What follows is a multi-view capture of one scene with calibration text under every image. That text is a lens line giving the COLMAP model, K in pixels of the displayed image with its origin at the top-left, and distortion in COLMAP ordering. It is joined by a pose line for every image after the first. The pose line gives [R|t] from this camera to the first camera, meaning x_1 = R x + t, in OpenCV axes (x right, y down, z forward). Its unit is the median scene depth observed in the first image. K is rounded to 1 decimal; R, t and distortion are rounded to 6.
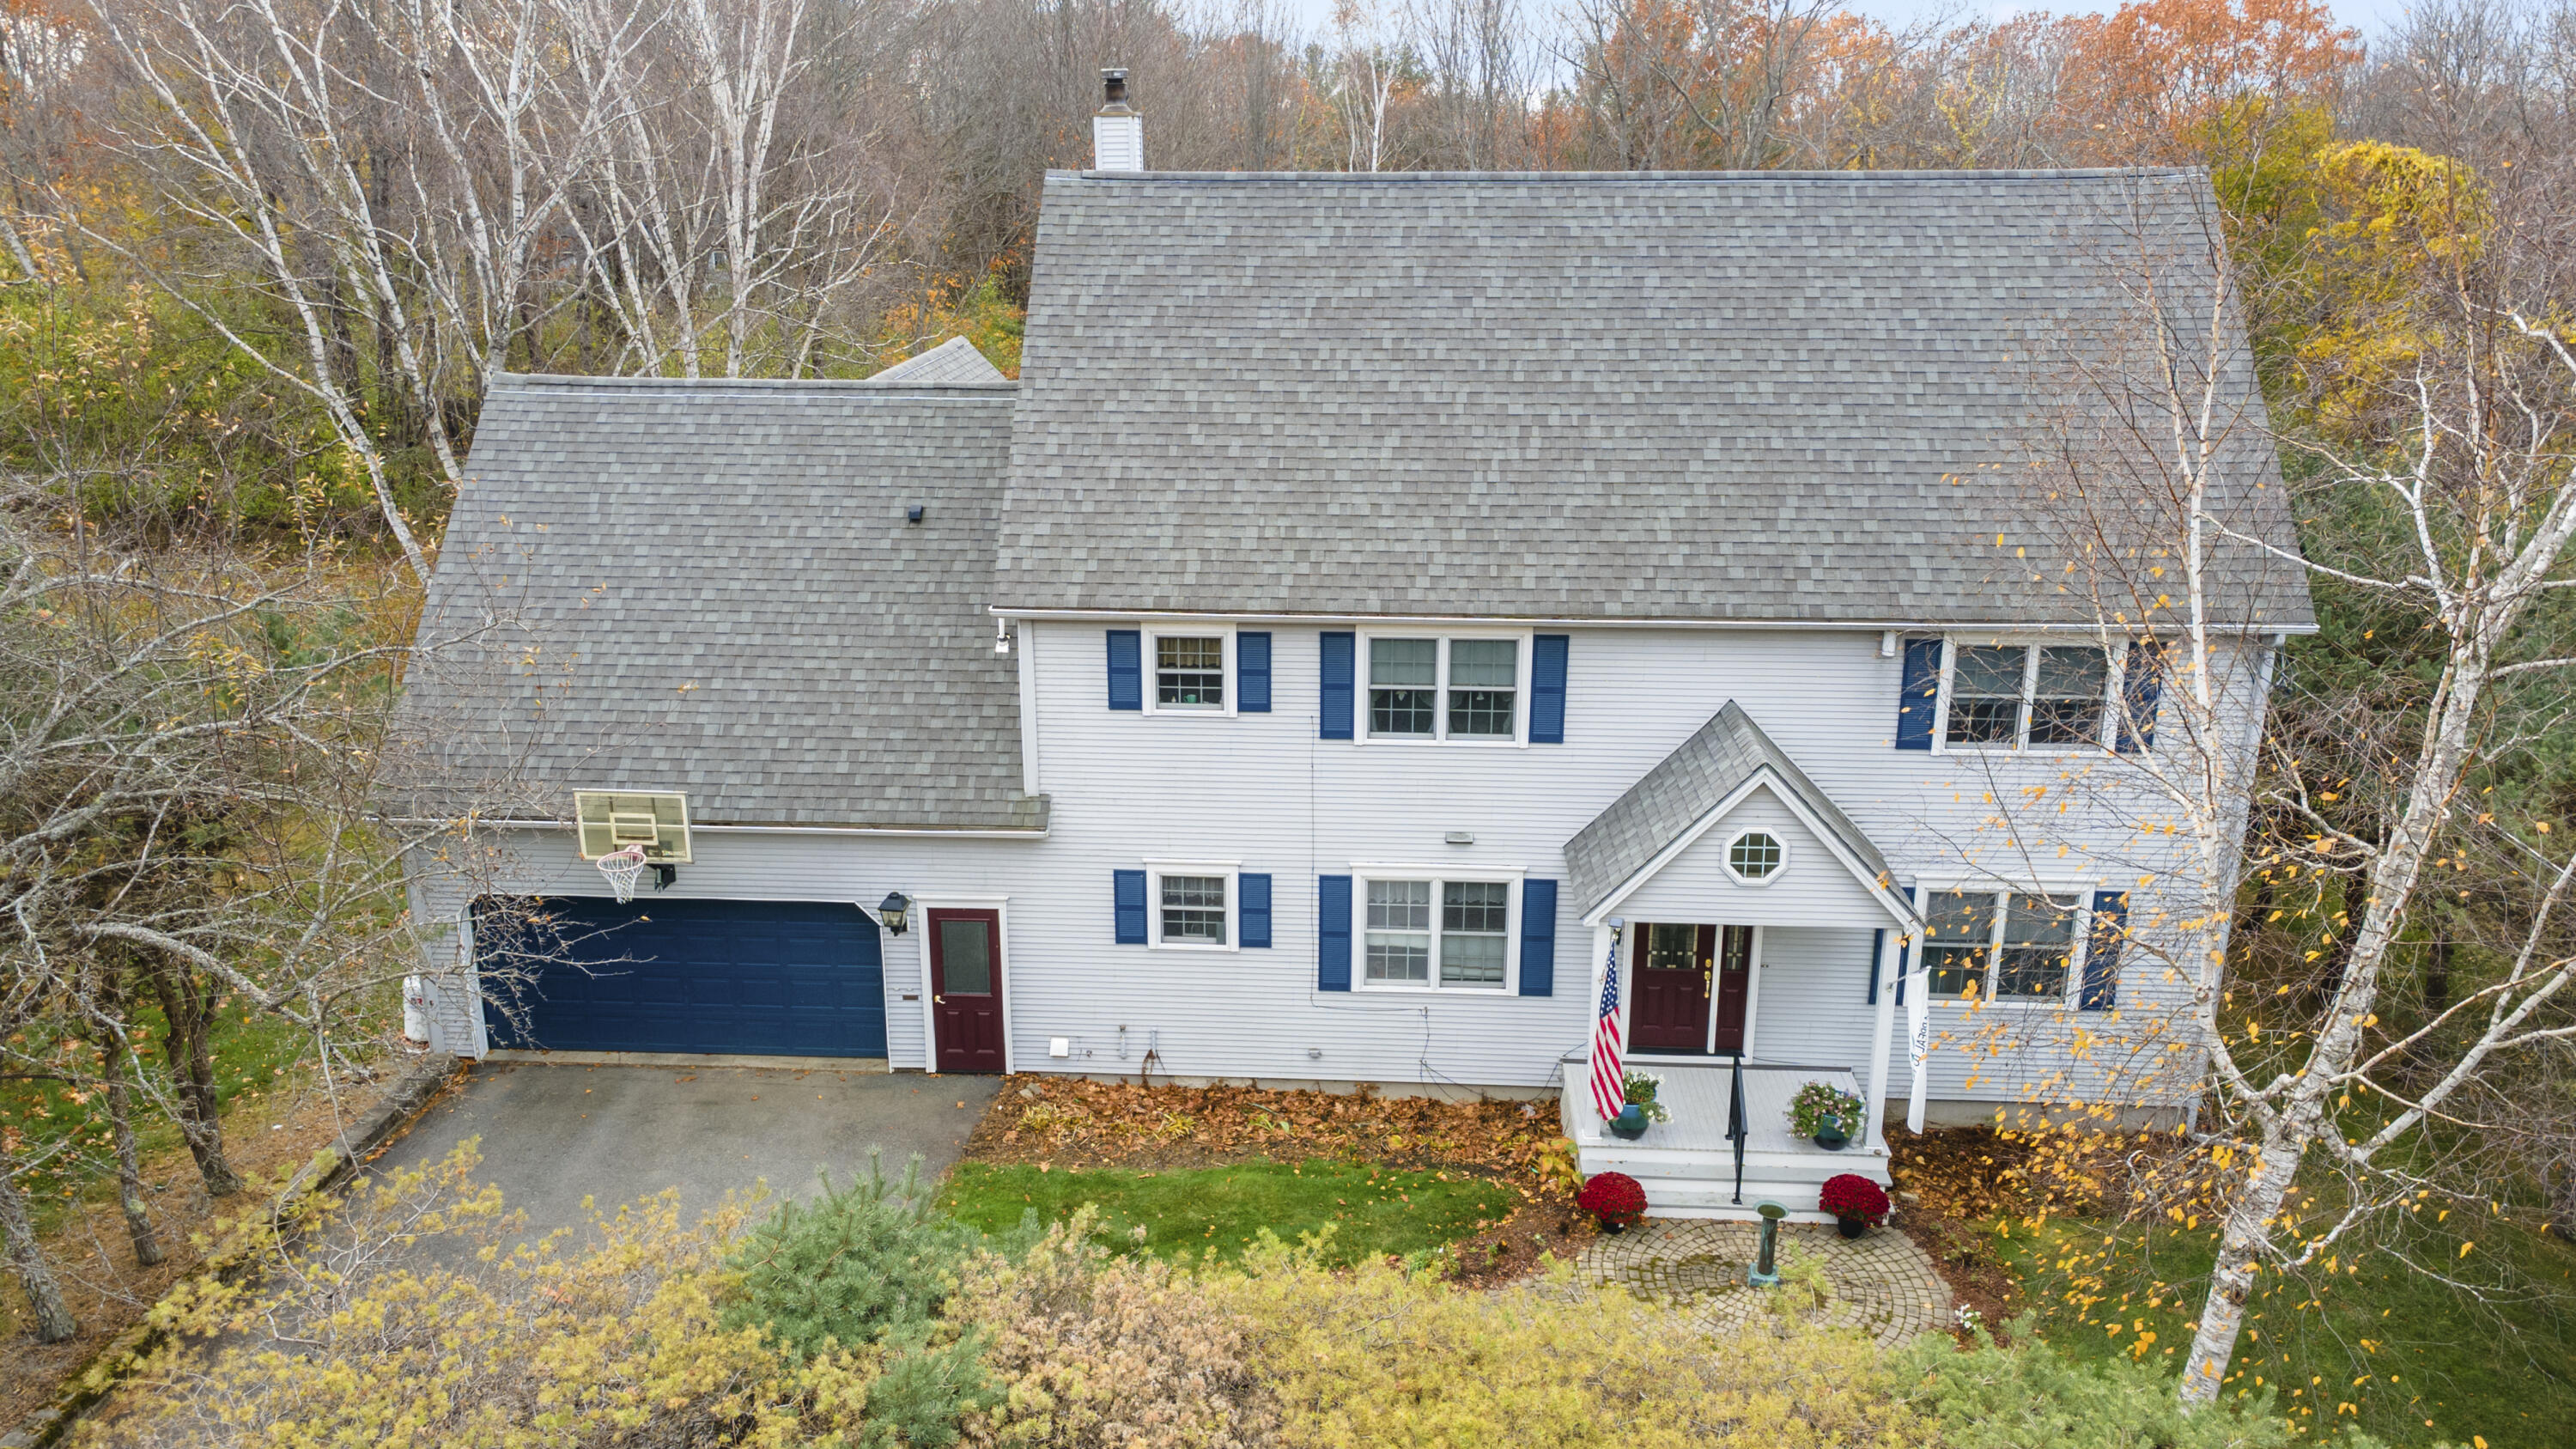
lens RADIAL K [[1857.9, 0, 1291.6], [0, 1857.9, 730.4], [0, 0, 1]] dist [0.041744, -0.000093]
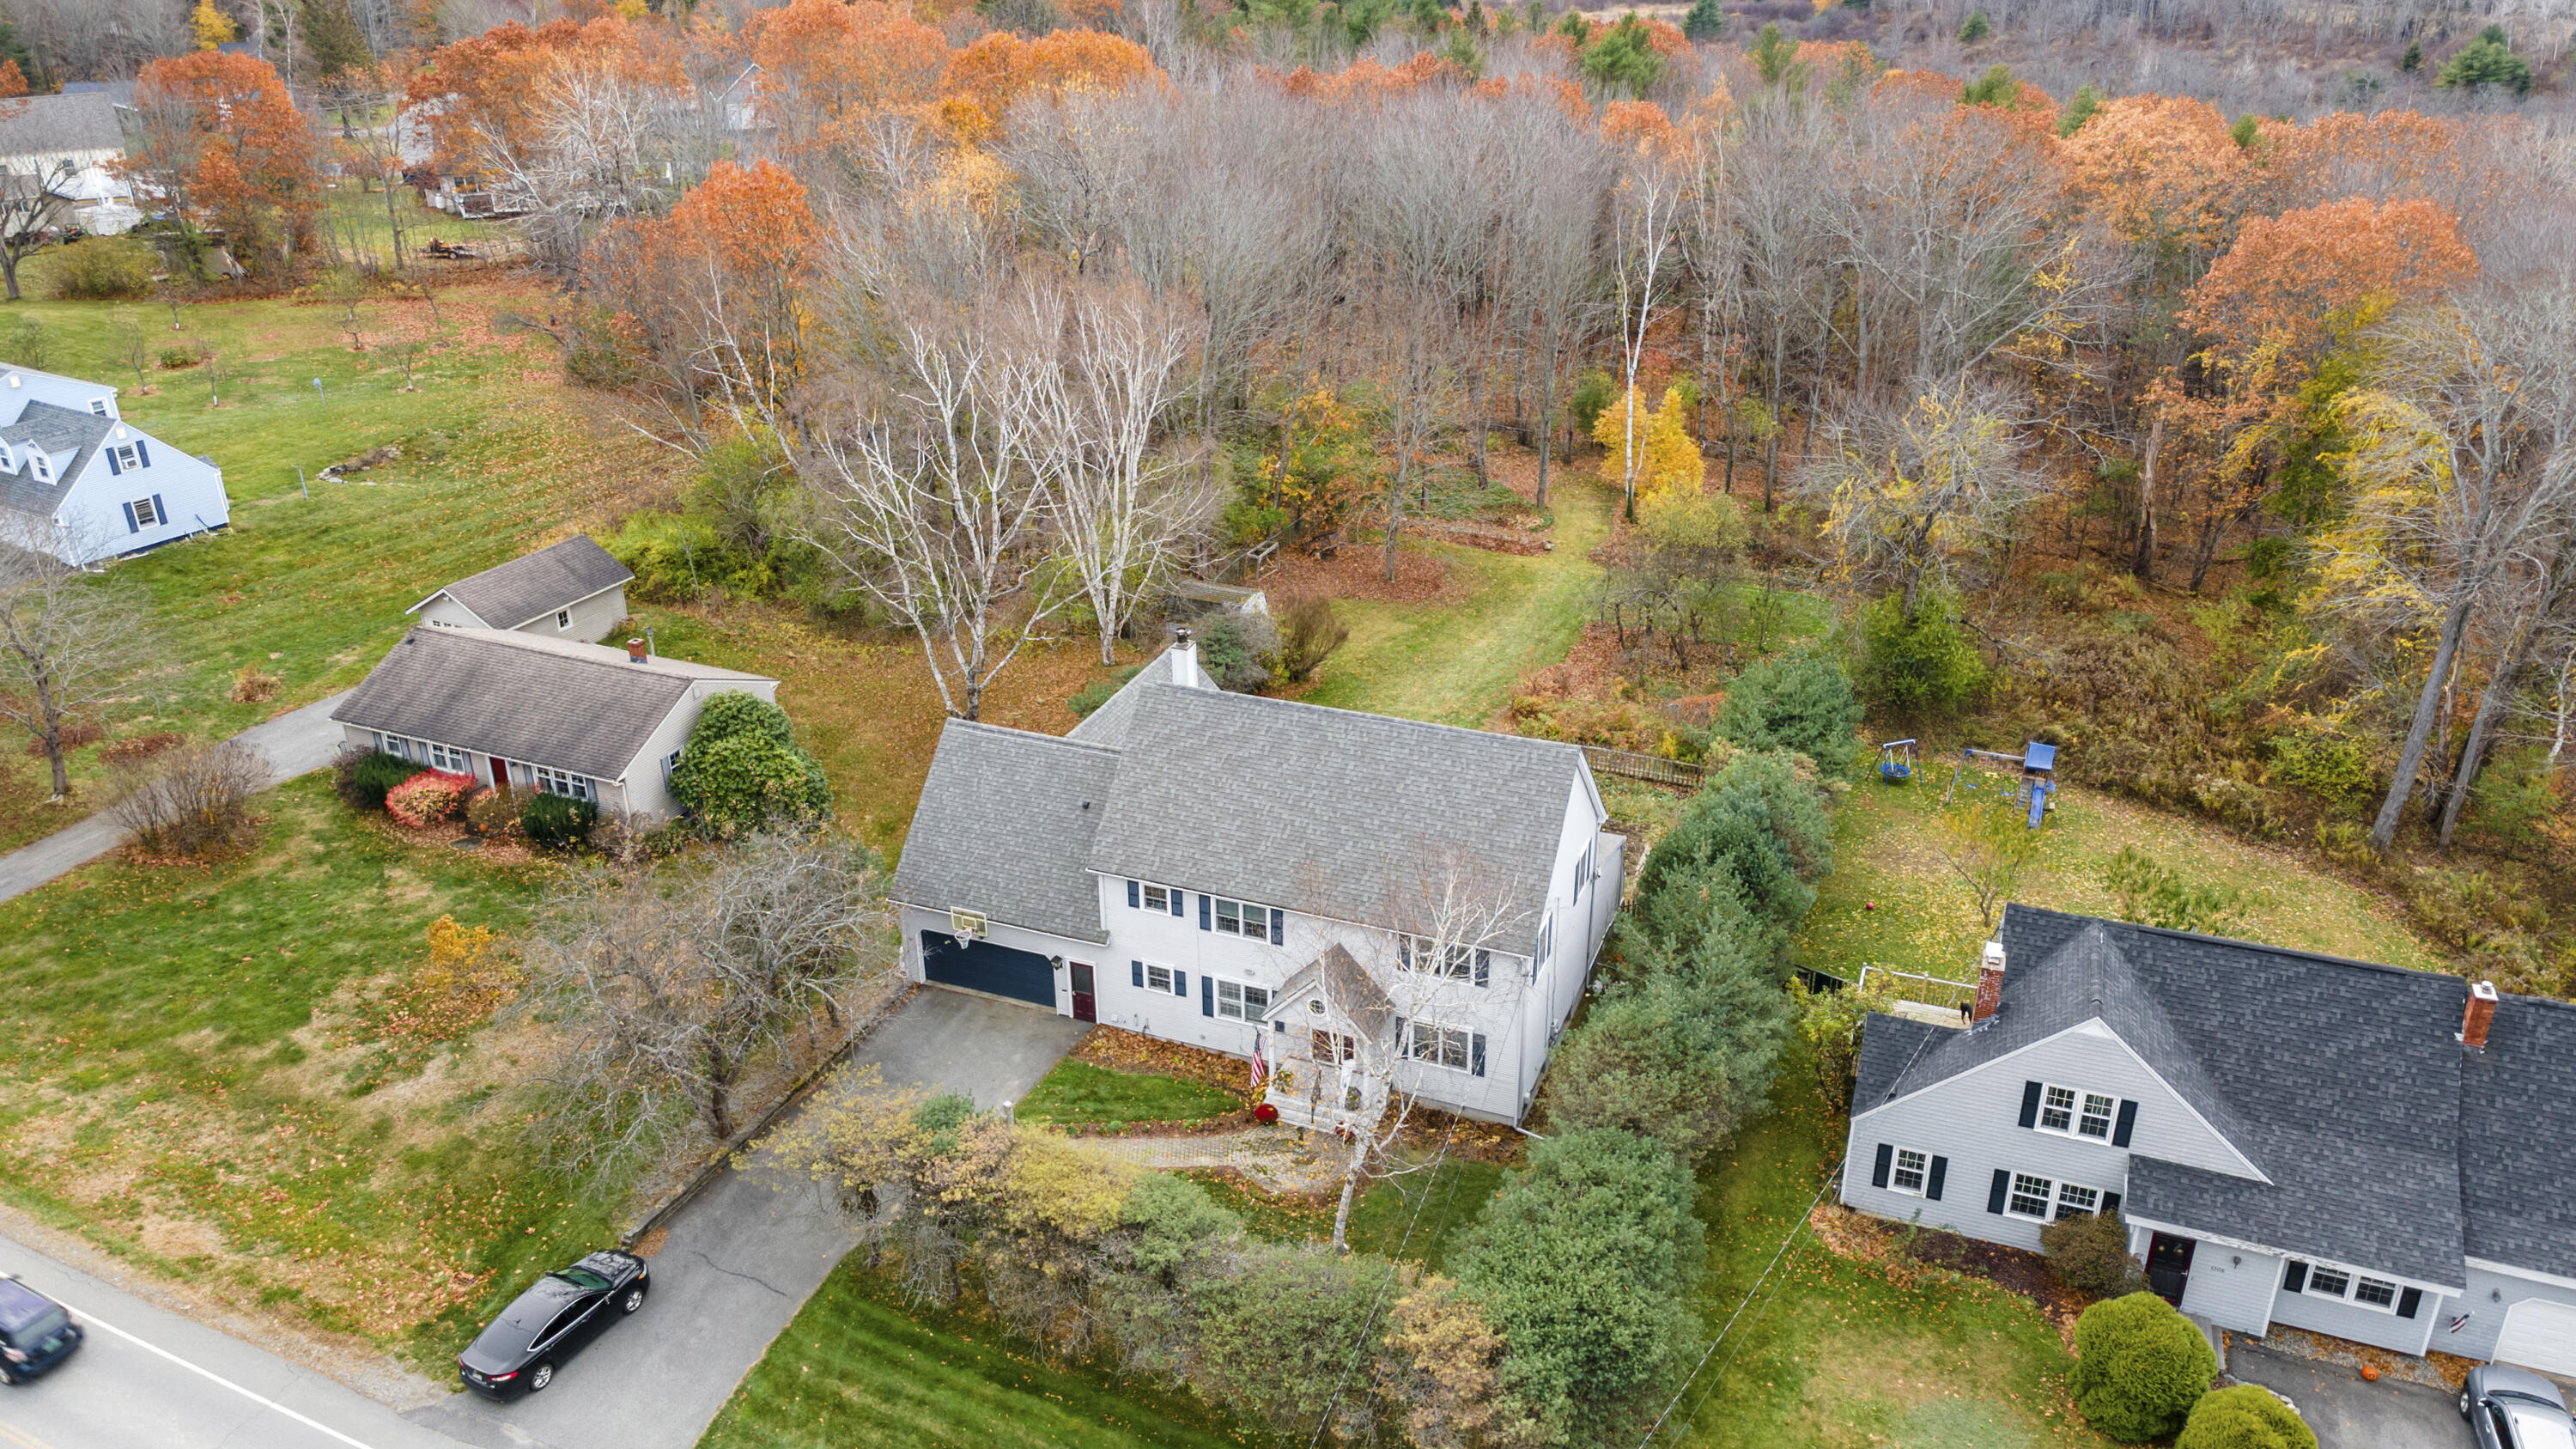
lens RADIAL K [[1857.9, 0, 1286.8], [0, 1857.9, 725.0], [0, 0, 1]] dist [0.041744, -0.000093]
pose [[0.949550, 0.125051, -0.287606, 0.848356], [-0.086536, 0.985935, 0.142982, -0.664308], [0.301441, -0.110880, 0.947016, -1.442258]]
